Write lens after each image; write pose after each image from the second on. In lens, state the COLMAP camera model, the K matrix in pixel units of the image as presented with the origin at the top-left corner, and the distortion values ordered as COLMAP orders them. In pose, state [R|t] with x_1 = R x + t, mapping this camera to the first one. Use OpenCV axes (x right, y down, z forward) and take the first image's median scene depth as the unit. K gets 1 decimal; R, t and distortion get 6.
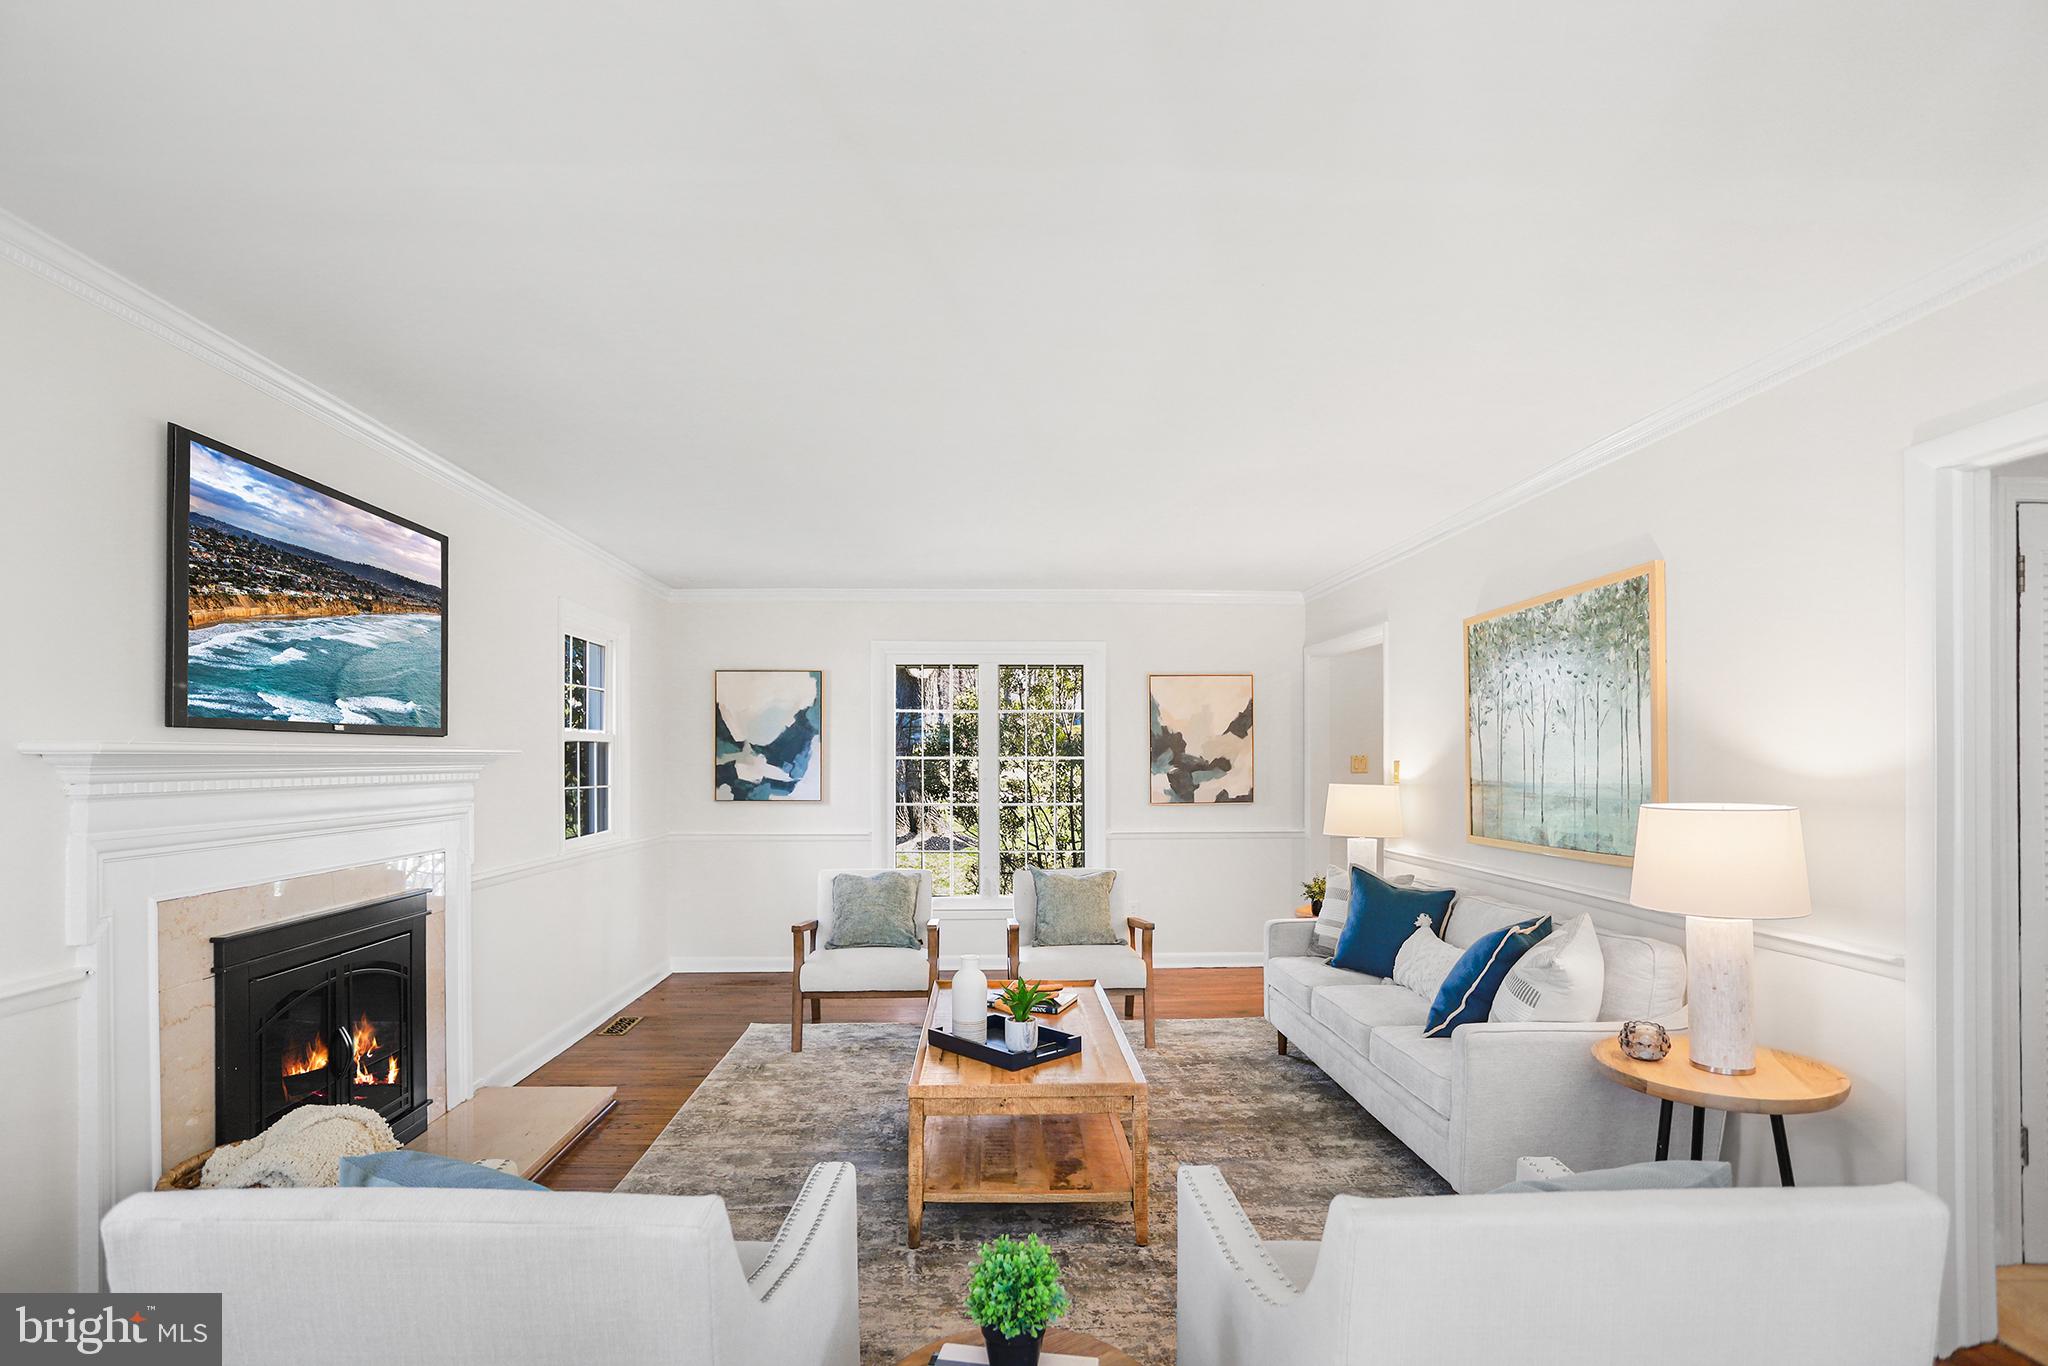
lens RADIAL K [[1027.9, 0, 1024.3], [0, 1027.9, 755.7], [0, 0, 1]] dist [-0.059782, 0.030570]
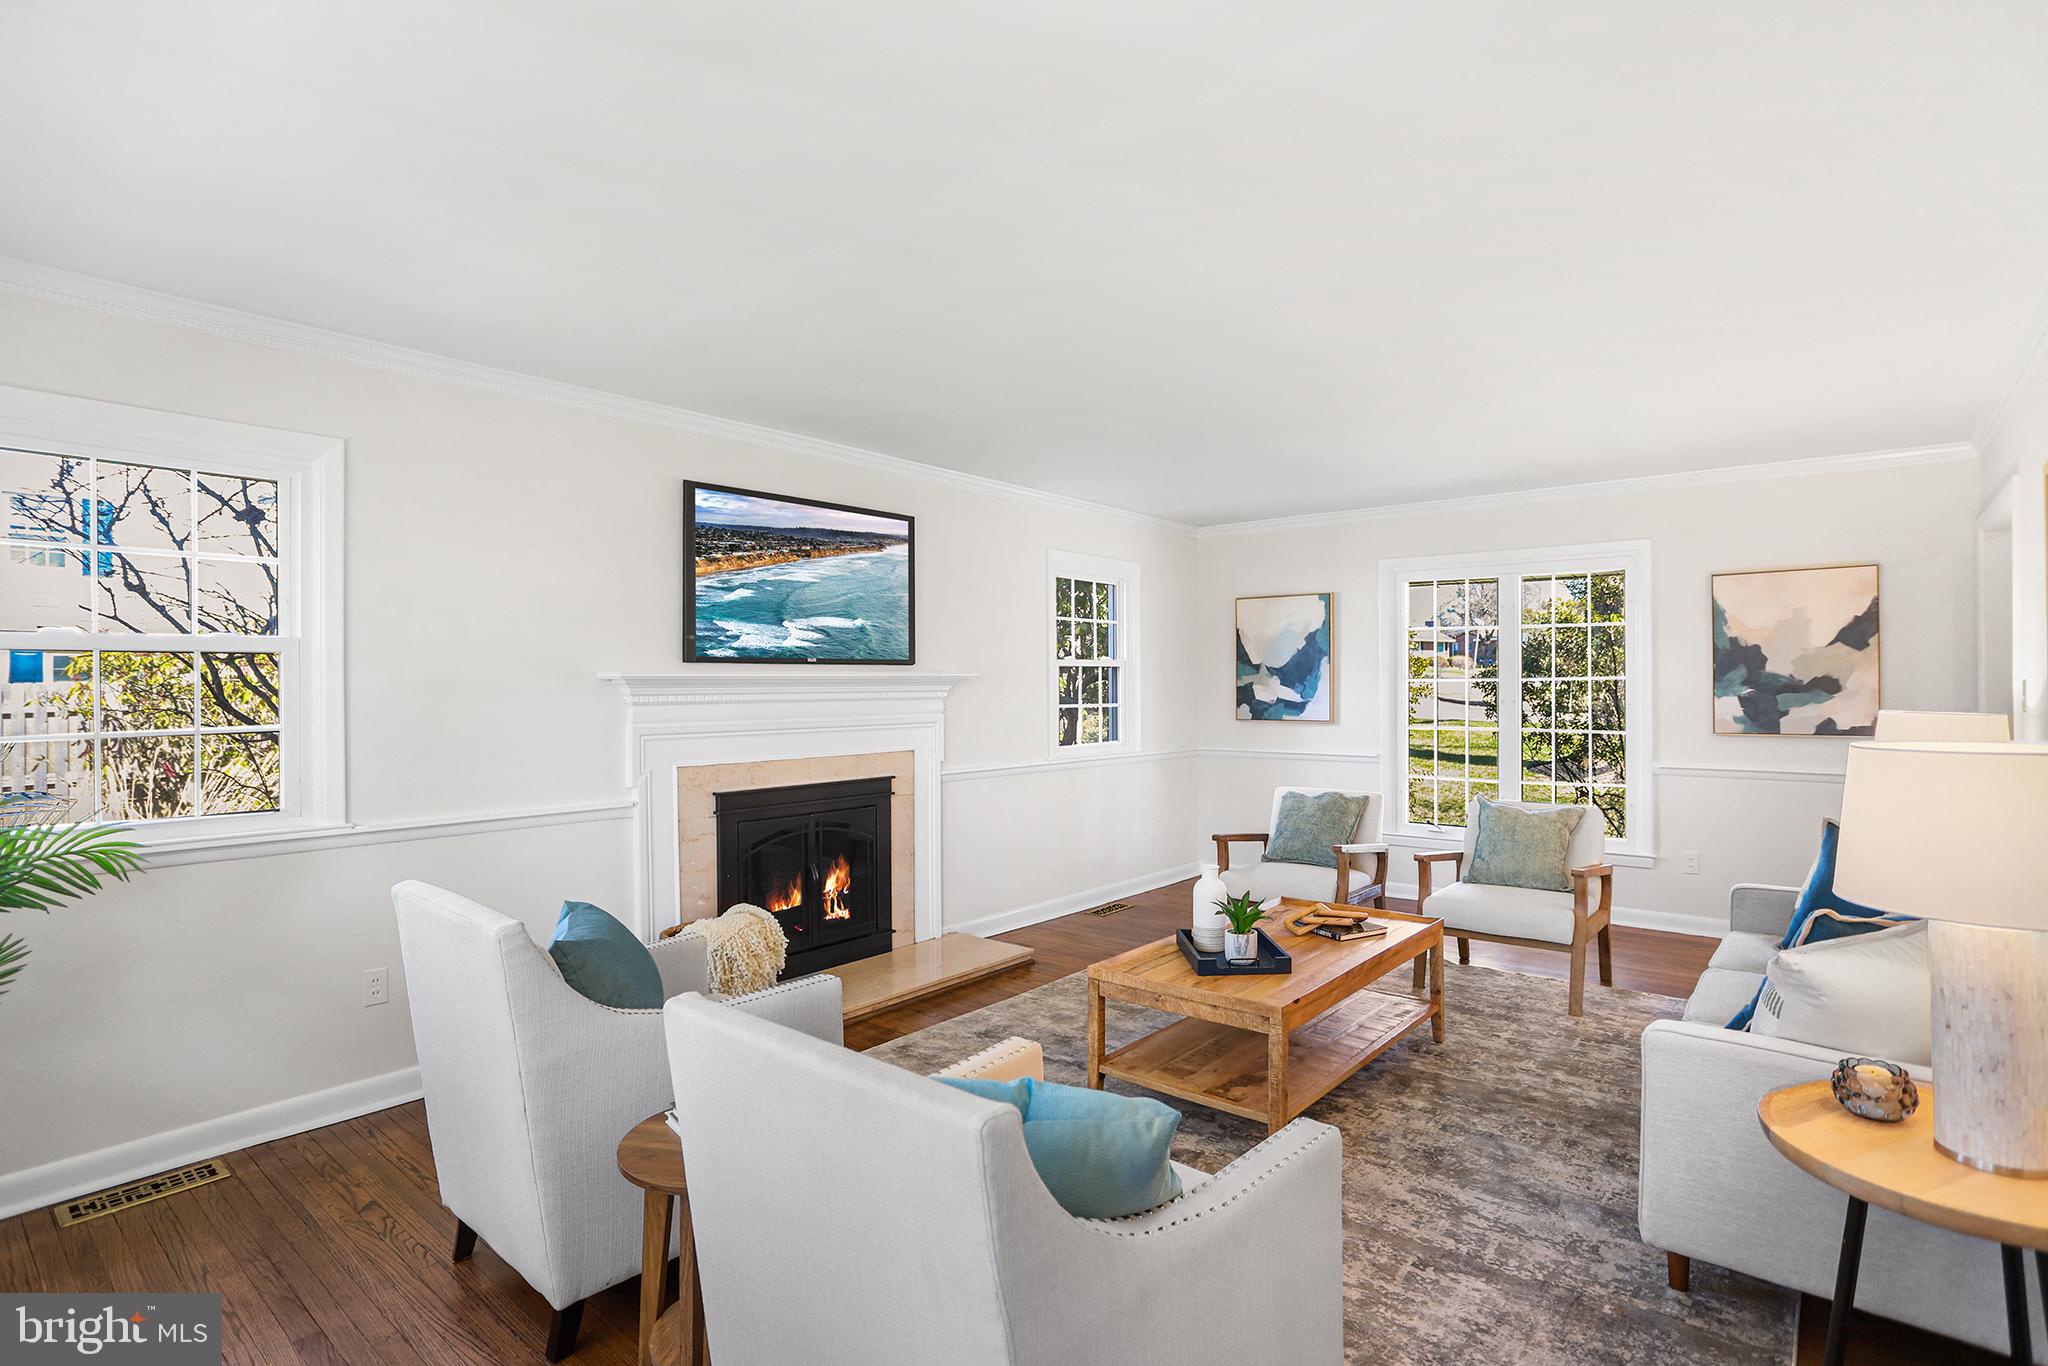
lens RADIAL K [[1022.1, 0, 1008.4], [0, 1022.1, 679.5], [0, 0, 1]] dist [-0.057342, 0.029497]
pose [[0.736086, -0.005106, -0.676869, 0.380152], [0.005481, 0.999984, -0.001584, 0.003552], [0.676866, -0.002544, 0.736102, 0.069627]]
